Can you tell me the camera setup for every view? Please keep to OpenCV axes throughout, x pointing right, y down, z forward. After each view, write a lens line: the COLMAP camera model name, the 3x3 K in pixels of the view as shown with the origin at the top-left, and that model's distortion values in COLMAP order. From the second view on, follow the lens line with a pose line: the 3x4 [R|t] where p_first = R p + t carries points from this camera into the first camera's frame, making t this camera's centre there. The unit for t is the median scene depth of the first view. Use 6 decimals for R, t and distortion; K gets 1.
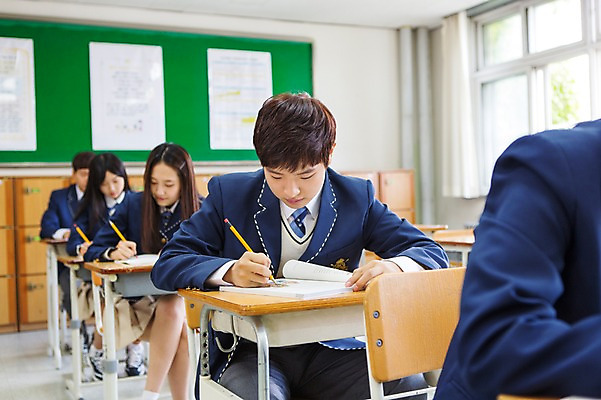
lens RADIAL K [[725.9, 0, 300.5], [0, 725.9, 200.0], [0, 0, 1]] dist [-0.000022, -0.016501]
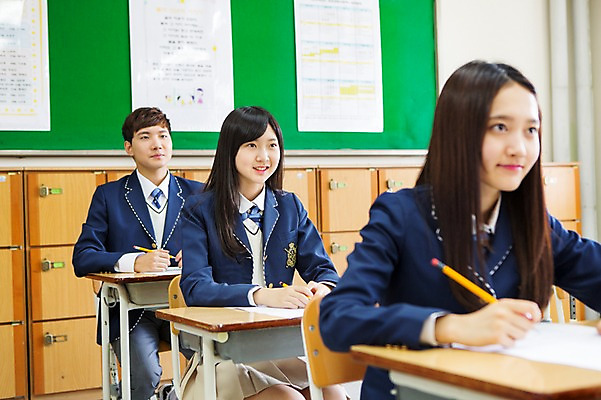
lens RADIAL K [[839.9, 0, 300.5], [0, 839.9, 200.0], [0, 0, 1]] dist [-0.008273, -0.002184]
pose [[0.999841, -0.000253, 0.017850, -0.142520], [0.000415, 0.999959, -0.009076, 0.002021], [-0.017847, 0.009082, 0.999799, 0.217416]]
